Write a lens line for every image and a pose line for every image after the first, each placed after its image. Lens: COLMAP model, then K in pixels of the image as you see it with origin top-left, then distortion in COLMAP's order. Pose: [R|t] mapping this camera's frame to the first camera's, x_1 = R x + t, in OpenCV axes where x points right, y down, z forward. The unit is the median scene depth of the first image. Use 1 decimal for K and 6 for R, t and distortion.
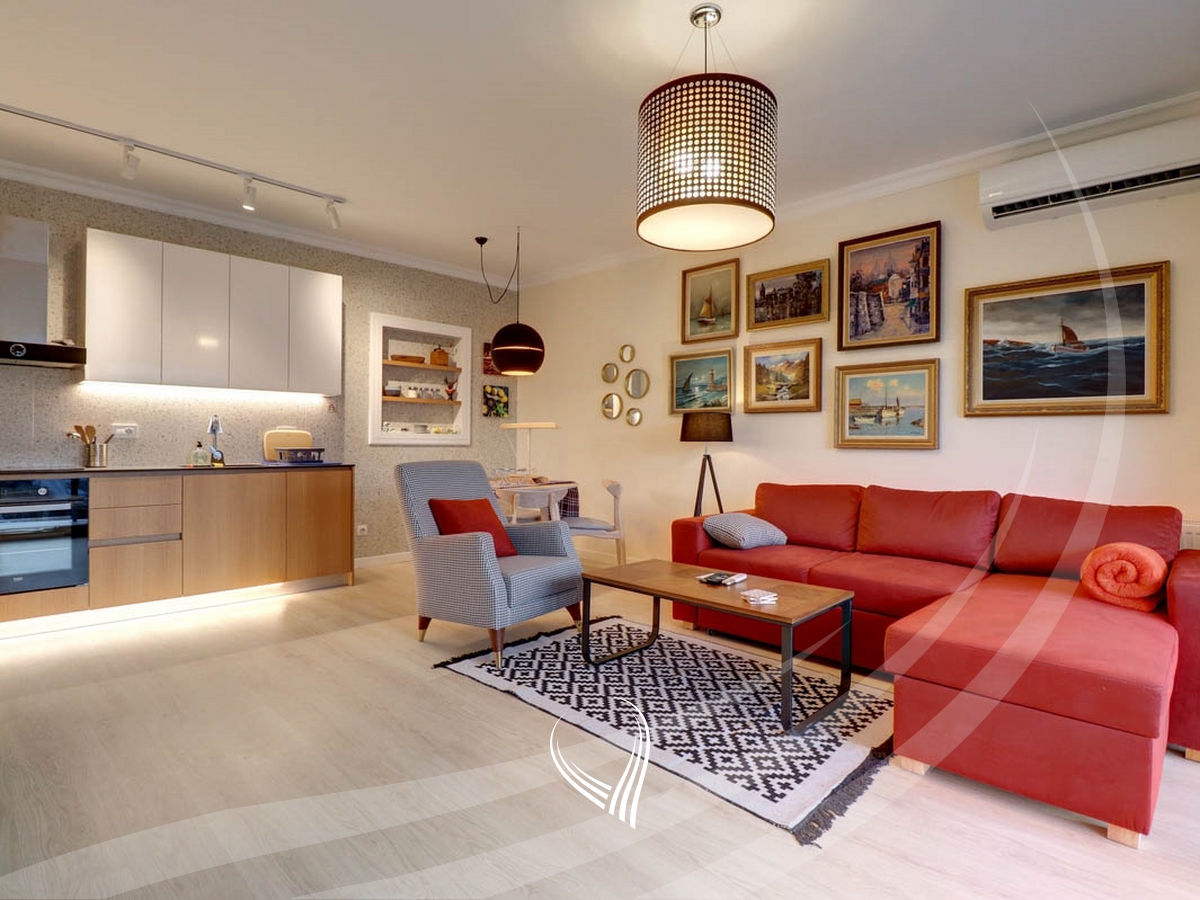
lens RADIAL K [[625.4, 0, 600.0], [0, 625.4, 450.0], [0, 0, 1]] dist [-0.000690, -0.015786]
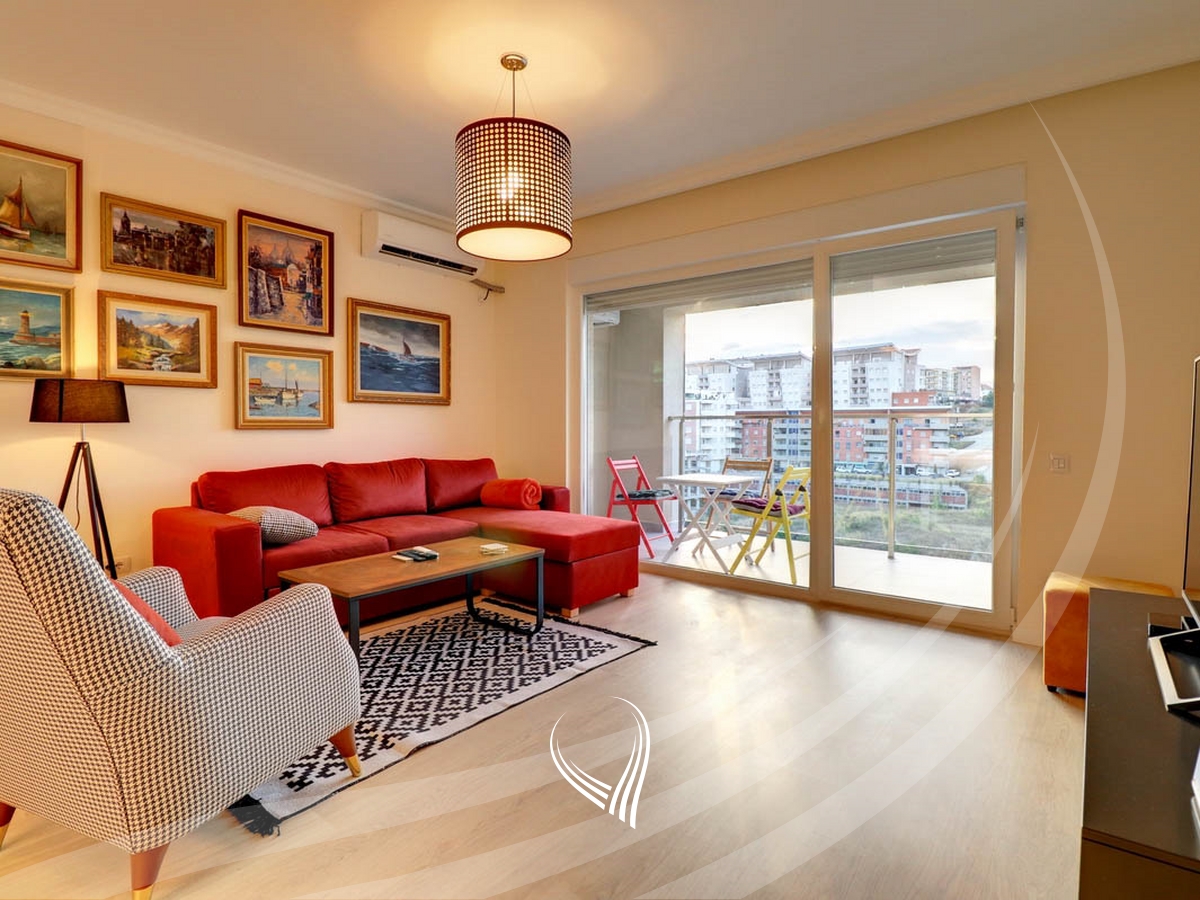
lens RADIAL K [[625.4, 0, 600.0], [0, 625.4, 450.0], [0, 0, 1]] dist [-0.000690, -0.015786]
pose [[-0.106555, -0.049852, 0.993056, -0.620383], [0.005842, 0.998694, 0.050762, -0.016474], [-0.994290, 0.011211, -0.106125, 0.569917]]
